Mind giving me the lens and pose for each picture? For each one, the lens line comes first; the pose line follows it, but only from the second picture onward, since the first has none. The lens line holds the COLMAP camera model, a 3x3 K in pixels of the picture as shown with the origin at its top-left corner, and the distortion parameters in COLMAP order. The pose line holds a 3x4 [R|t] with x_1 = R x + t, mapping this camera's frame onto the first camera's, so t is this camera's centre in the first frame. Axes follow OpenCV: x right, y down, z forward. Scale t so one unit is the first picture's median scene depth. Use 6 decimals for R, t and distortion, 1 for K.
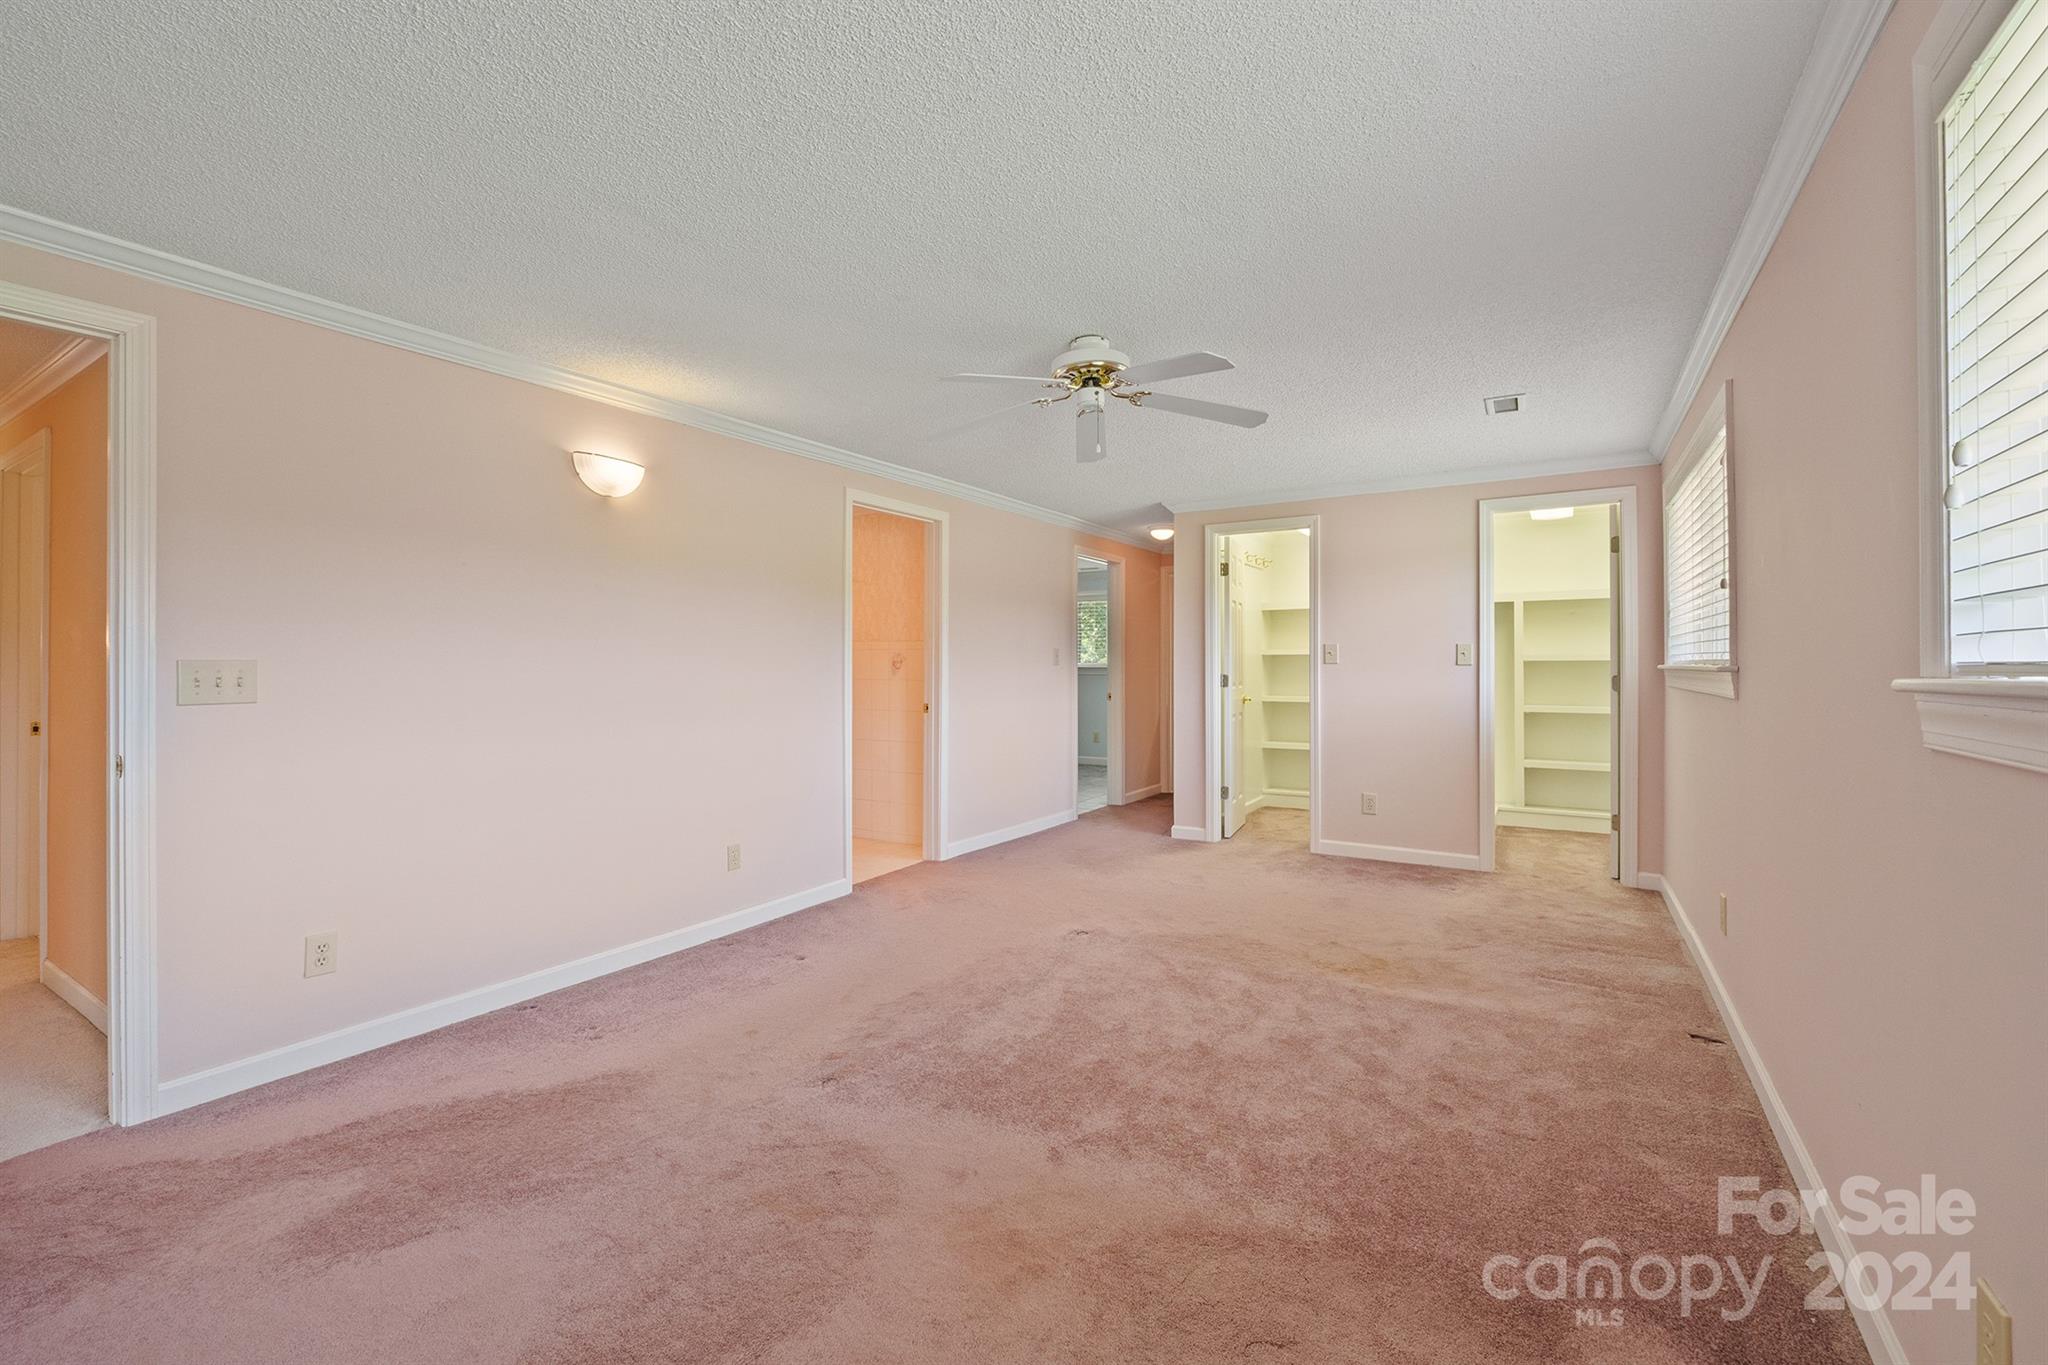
lens RADIAL K [[873.2, 0, 1028.3], [0, 873.2, 666.4], [0, 0, 1]] dist [-0.002011, -0.000349]
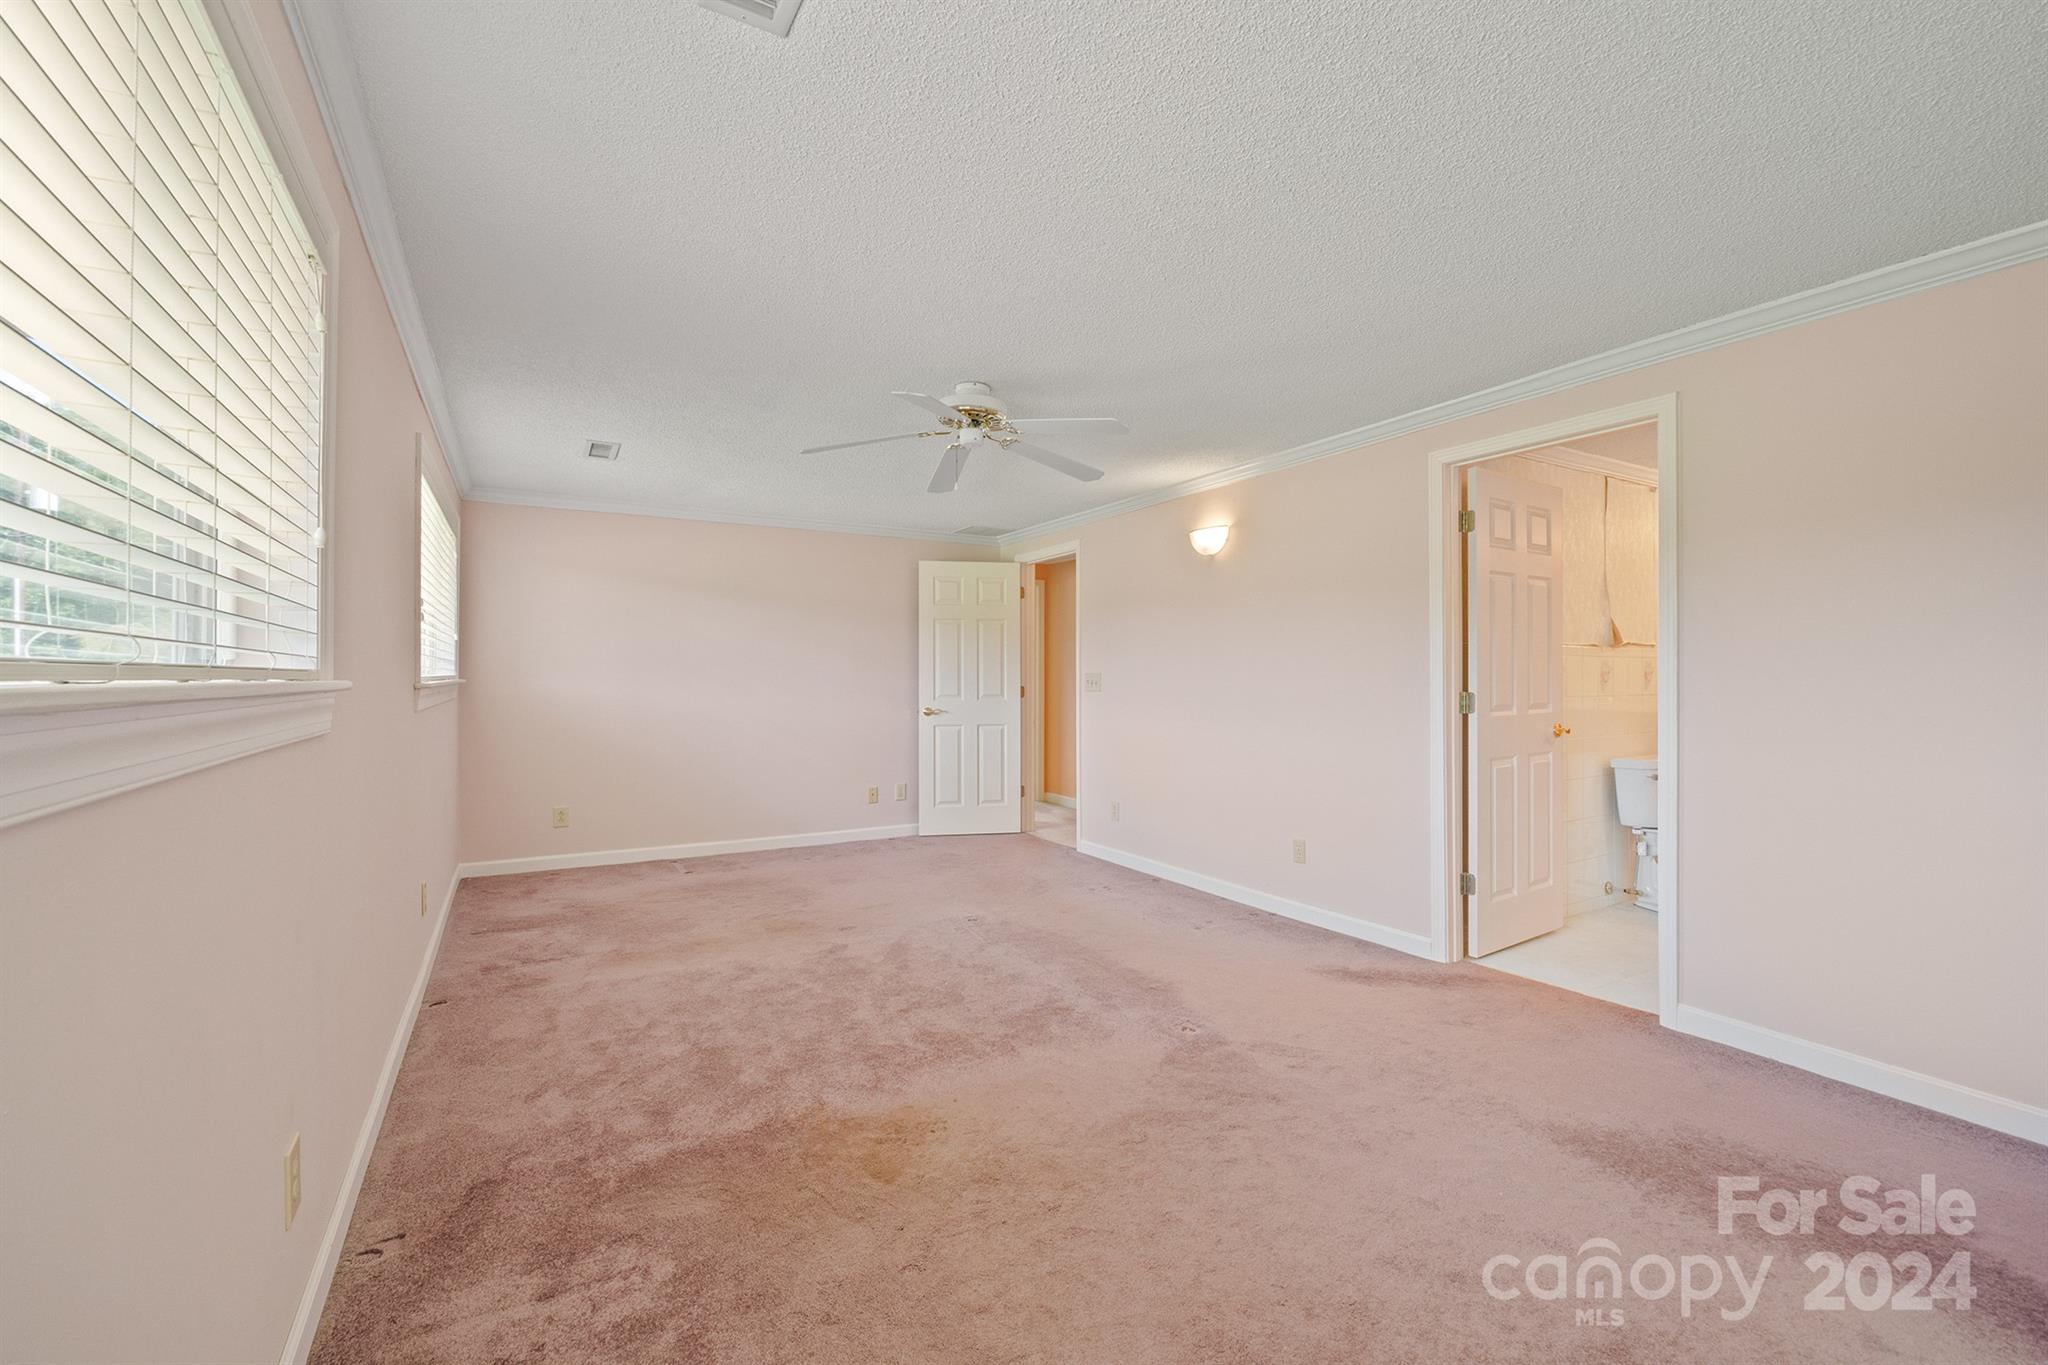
lens RADIAL K [[873.2, 0, 1028.3], [0, 873.2, 666.4], [0, 0, 1]] dist [-0.002011, -0.000349]
pose [[-0.470509, -0.010541, -0.882332, 0.960547], [-0.000917, 0.999934, -0.011457, 0.002950], [0.882395, -0.004581, -0.470488, 1.492523]]
